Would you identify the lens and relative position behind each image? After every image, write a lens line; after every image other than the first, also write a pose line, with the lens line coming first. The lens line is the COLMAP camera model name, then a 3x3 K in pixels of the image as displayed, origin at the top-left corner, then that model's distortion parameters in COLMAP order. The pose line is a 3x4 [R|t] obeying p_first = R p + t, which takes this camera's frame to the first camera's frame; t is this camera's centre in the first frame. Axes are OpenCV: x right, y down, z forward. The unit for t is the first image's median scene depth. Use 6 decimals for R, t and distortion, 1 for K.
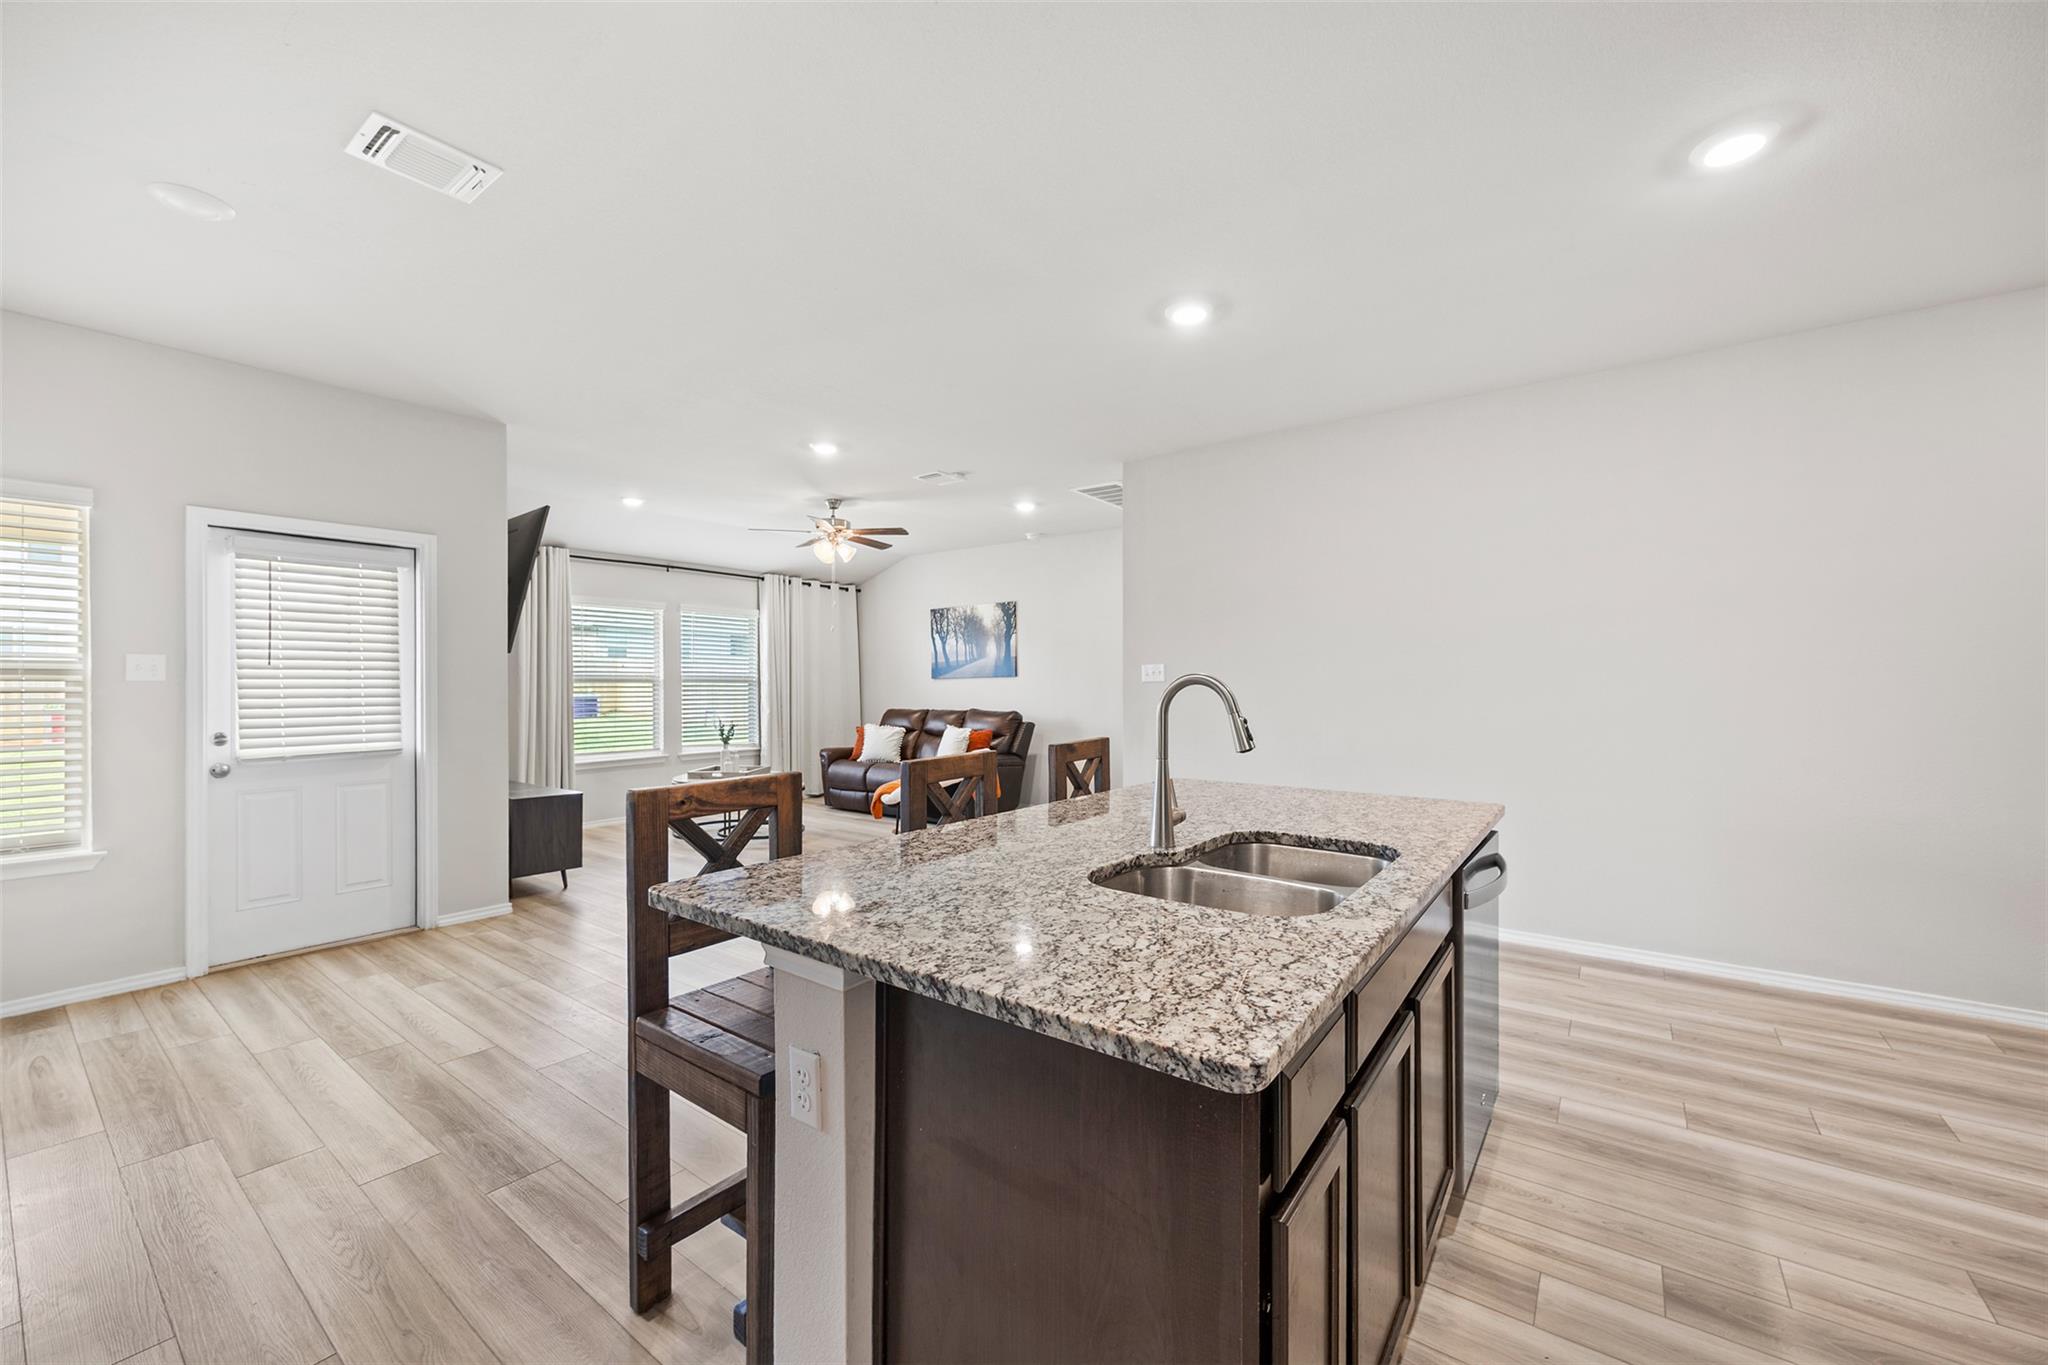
lens RADIAL K [[805.4, 0, 1021.7], [0, 805.4, 676.7], [0, 0, 1]] dist [-0.003251, -0.000391]
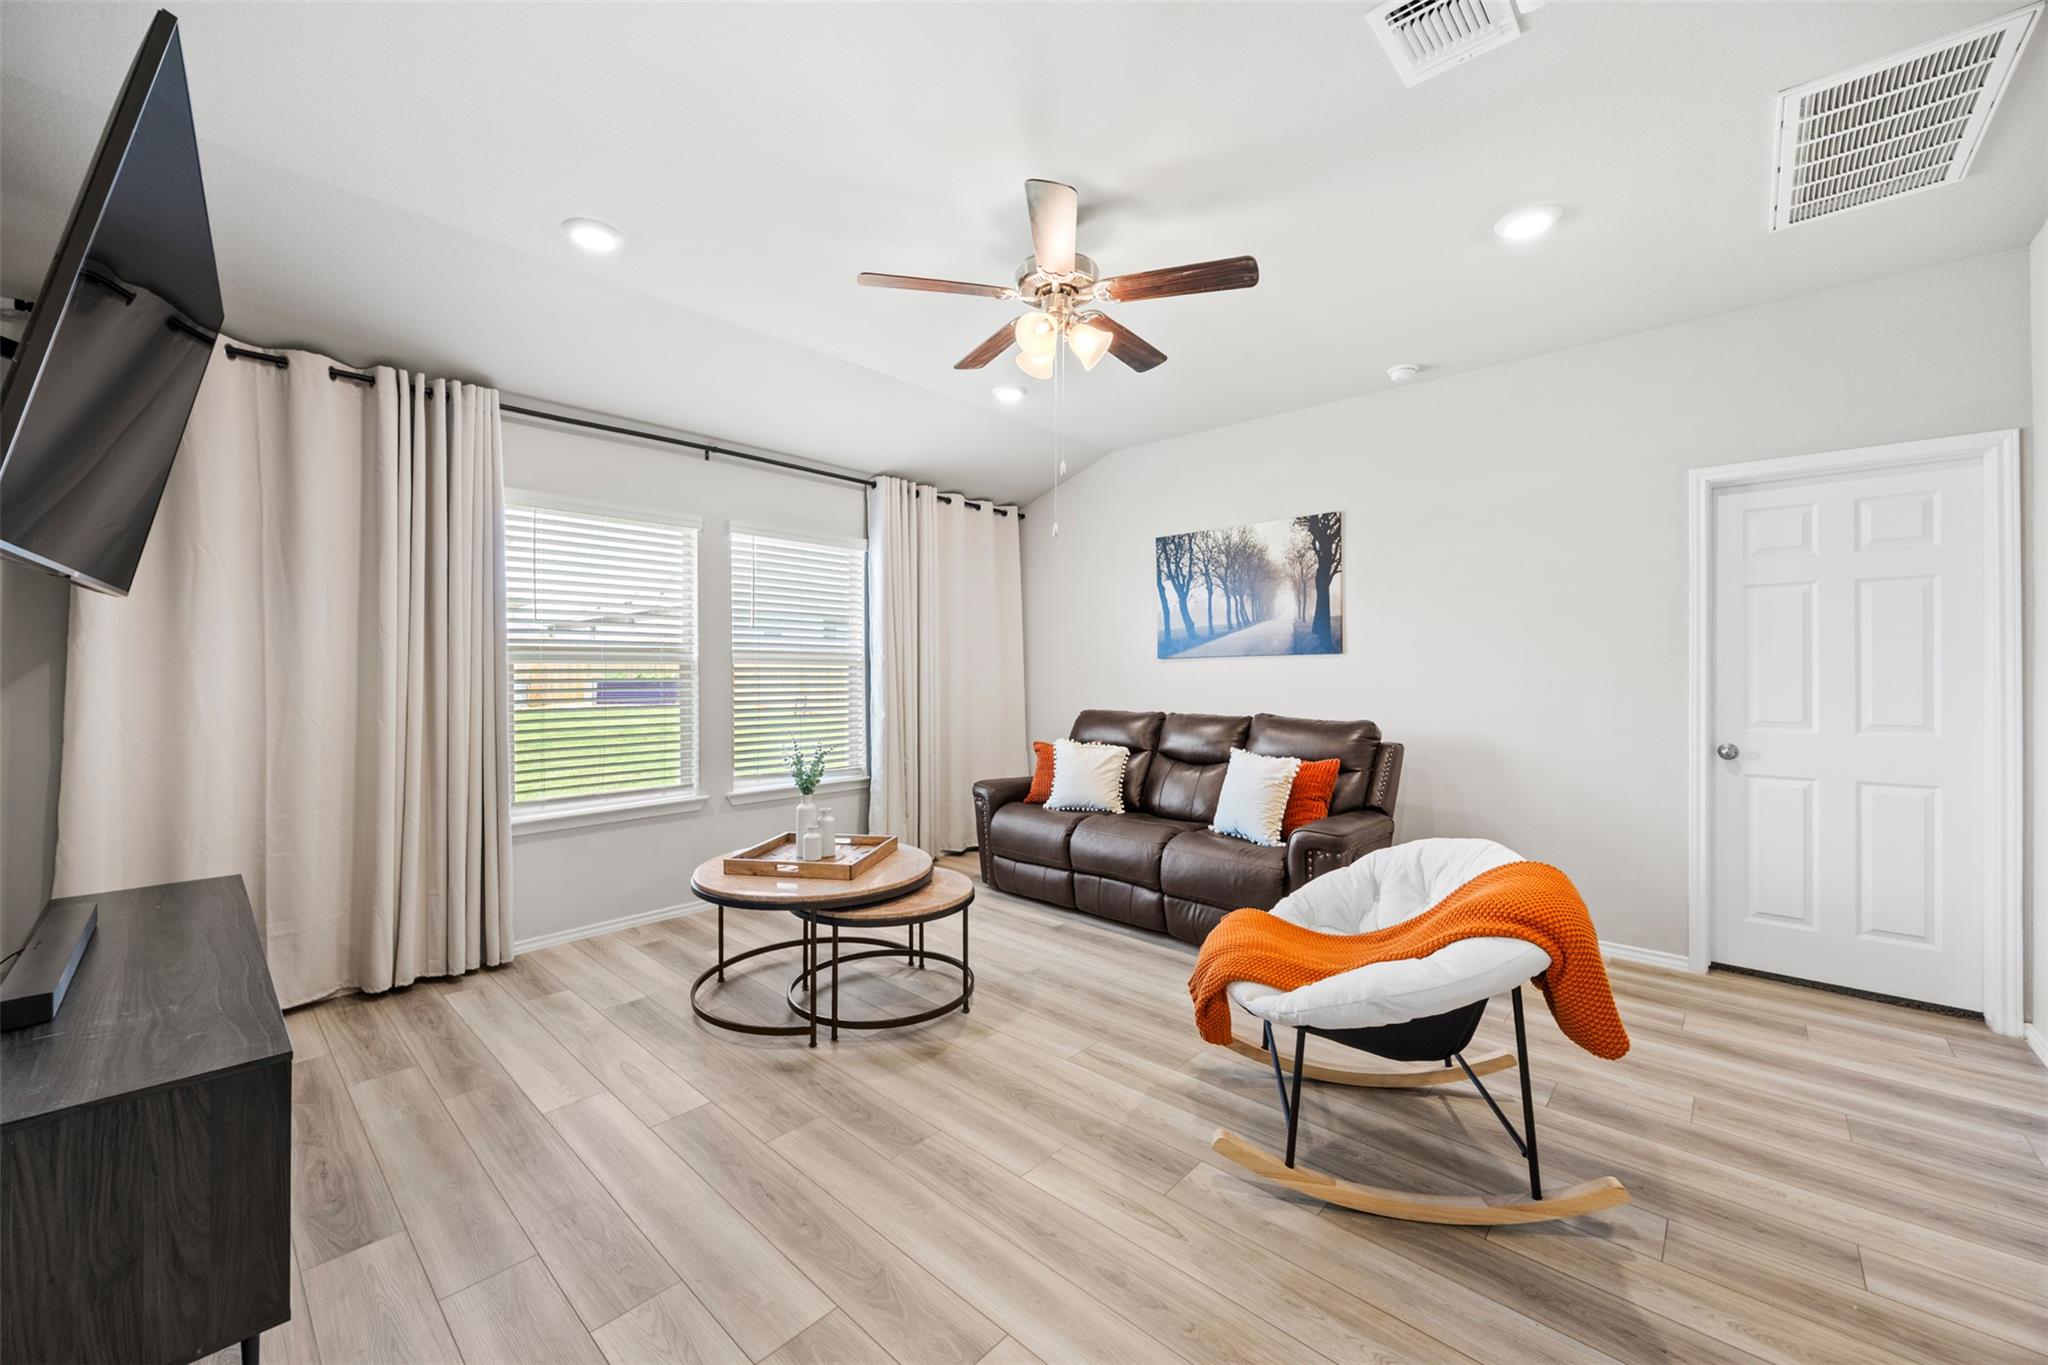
lens RADIAL K [[787.5, 0, 1027.5], [0, 787.5, 672.8], [0, 0, 1]] dist [-0.001725, 0.000066]
pose [[0.995486, 0.002666, -0.094875, -0.161346], [-0.001399, 0.999909, 0.013418, 0.005812], [0.094902, -0.013224, 0.995399, 0.456520]]
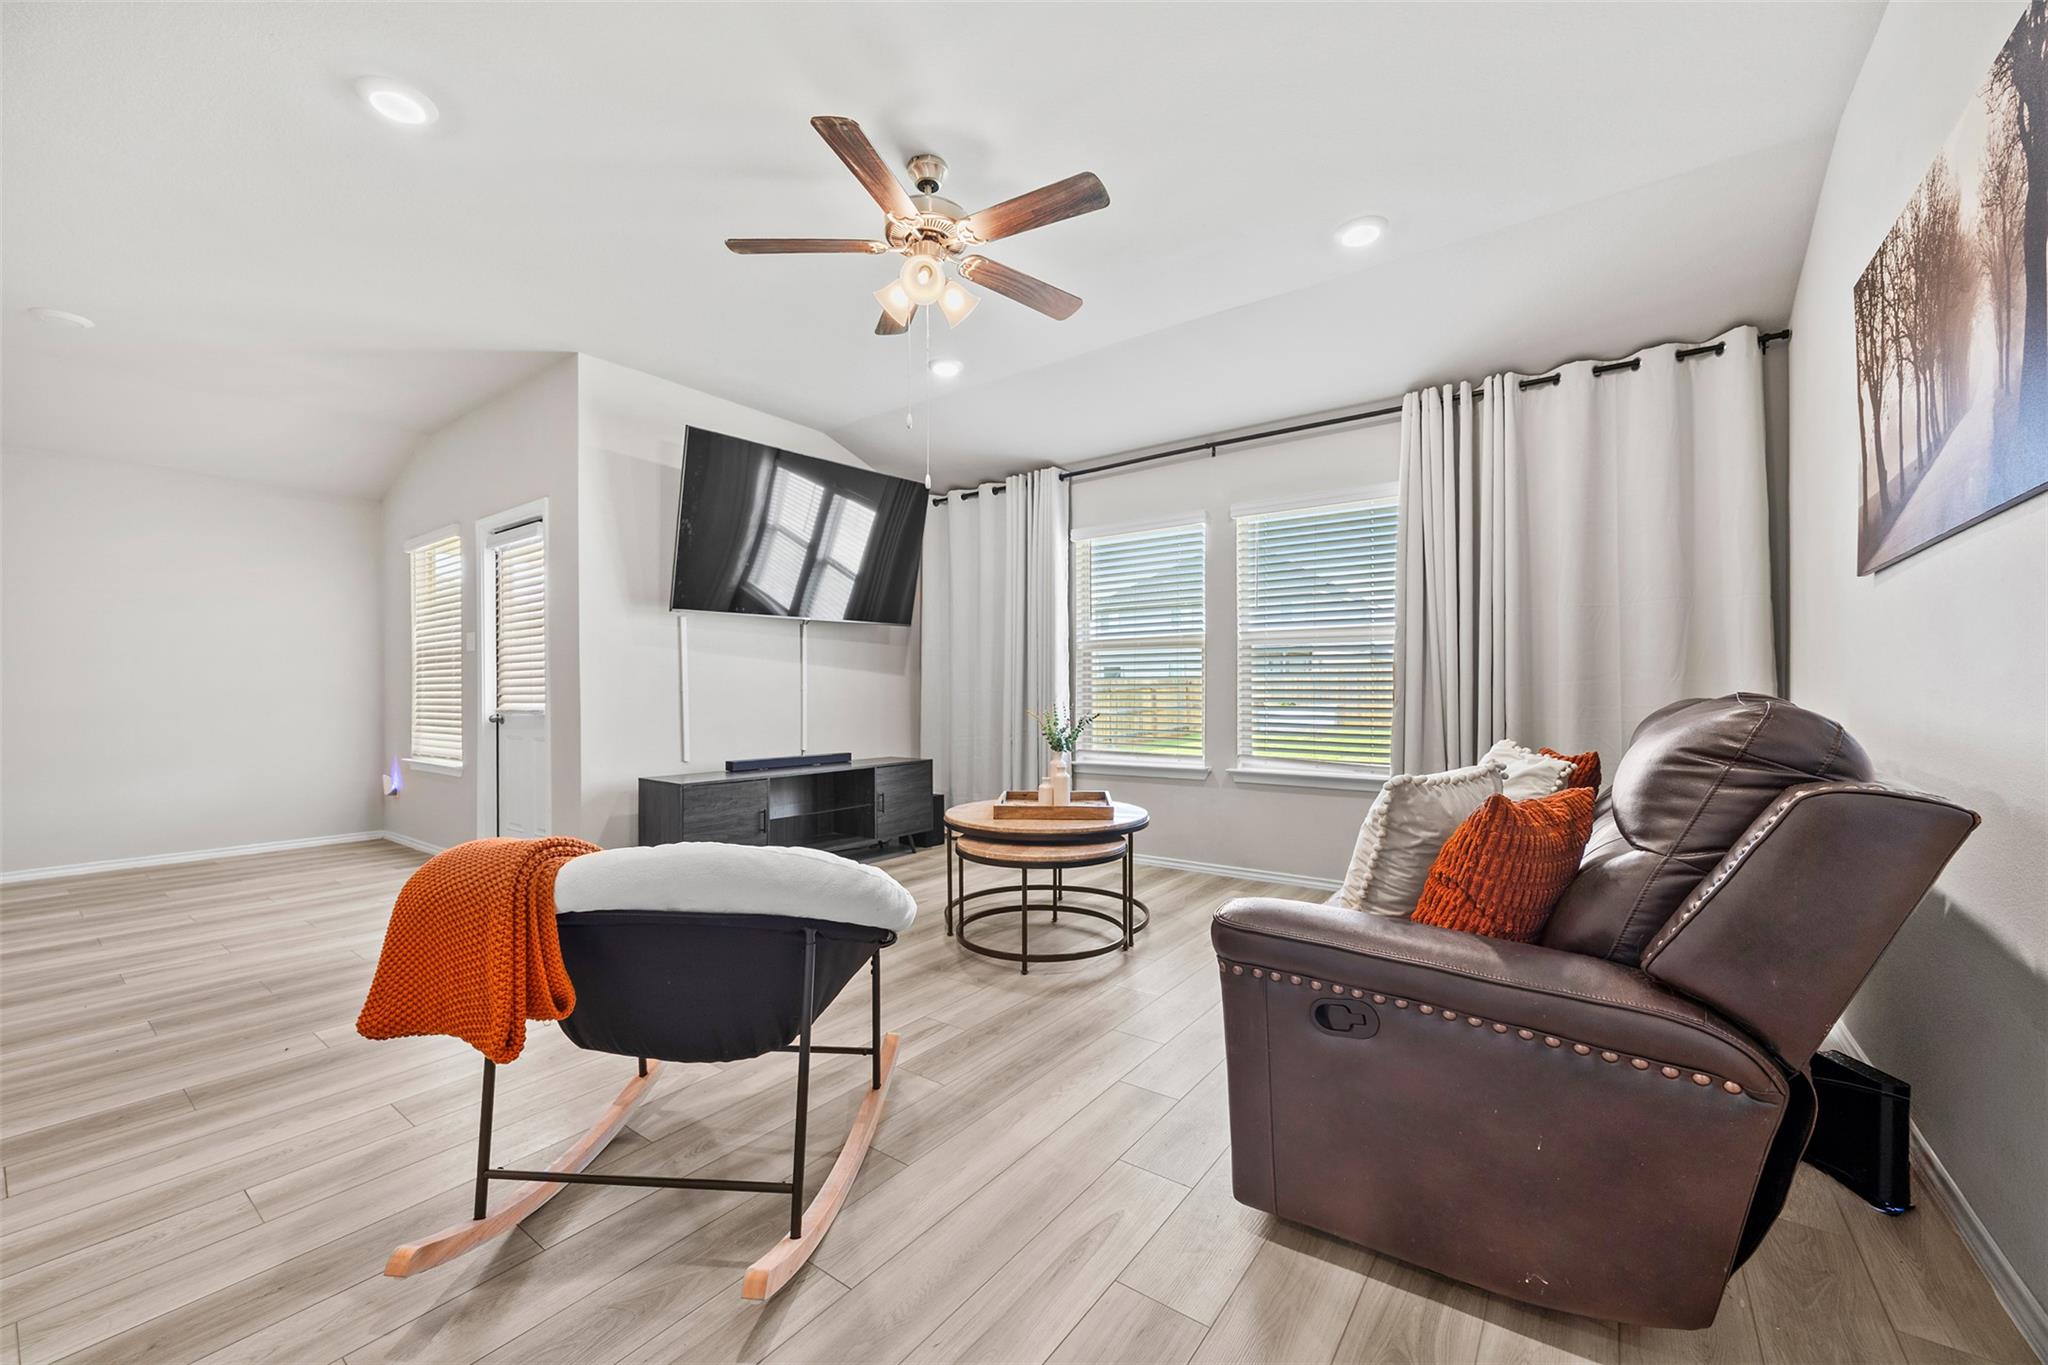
lens RADIAL K [[797.1, 0, 1026.8], [0, 797.1, 695.0], [0, 0, 1]] dist [-0.000991, 0.000072]
pose [[0.003483, 0.005158, -0.999981, 0.131723], [0.013921, 0.999890, 0.005206, 0.035681], [0.999897, -0.013939, 0.003411, 0.801248]]
